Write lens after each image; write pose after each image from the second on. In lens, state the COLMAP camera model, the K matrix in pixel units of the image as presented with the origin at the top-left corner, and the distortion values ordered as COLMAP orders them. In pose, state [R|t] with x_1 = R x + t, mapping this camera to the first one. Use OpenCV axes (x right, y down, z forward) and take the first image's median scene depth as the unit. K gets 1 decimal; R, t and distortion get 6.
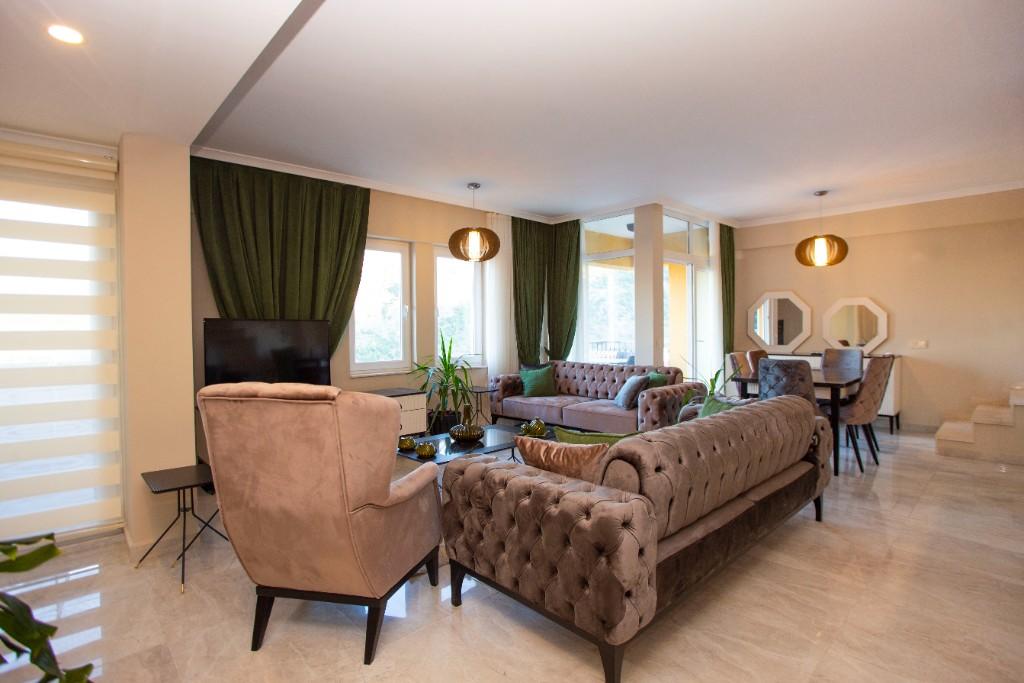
lens RADIAL K [[510.6, 0, 514.5], [0, 510.6, 340.1], [0, 0, 1]] dist [-0.076323, 0.034912]
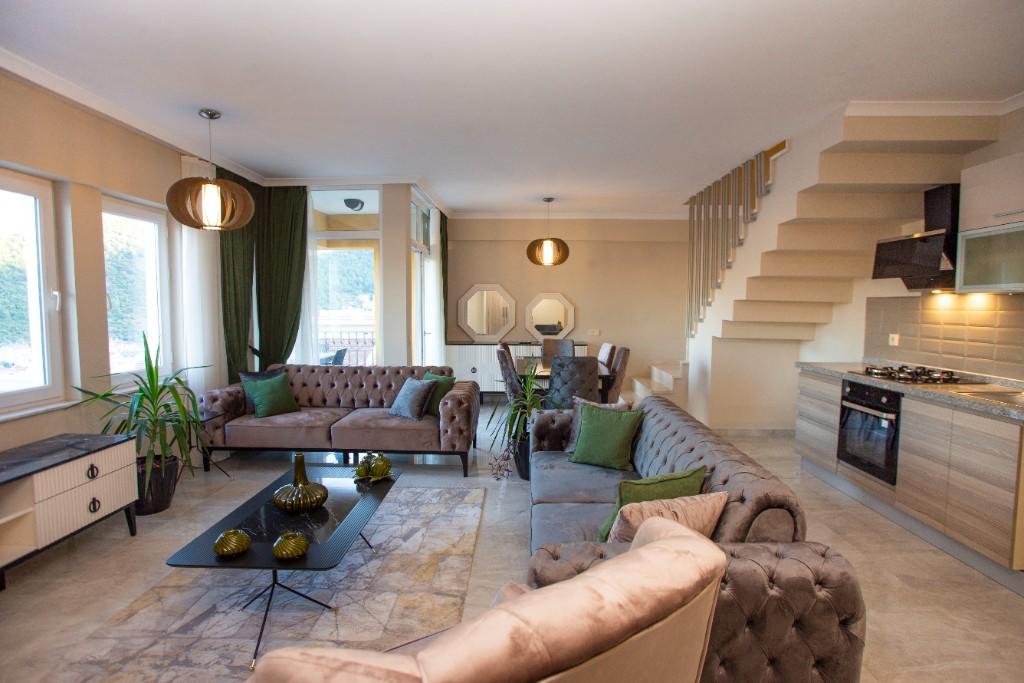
lens RADIAL K [[510.6, 0, 514.5], [0, 510.6, 340.1], [0, 0, 1]] dist [-0.076323, 0.034912]
pose [[0.710624, -0.037537, 0.702570, -0.230688], [0.005219, 0.998829, 0.048087, -0.035725], [-0.703552, -0.030505, 0.709988, 0.227403]]
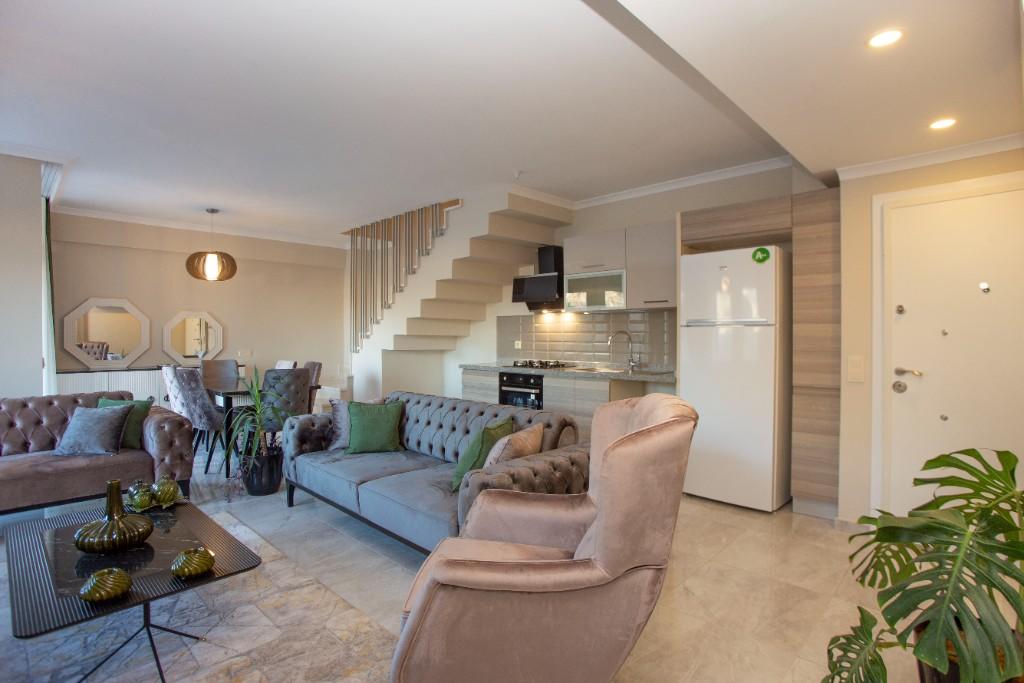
lens RADIAL K [[510.6, 0, 514.5], [0, 510.6, 340.1], [0, 0, 1]] dist [-0.076323, 0.034912]
pose [[-0.033213, -0.001803, 0.999447, -0.421648], [0.022462, 0.999744, 0.002550, -0.012180], [-0.999196, 0.022534, -0.033164, 0.387100]]
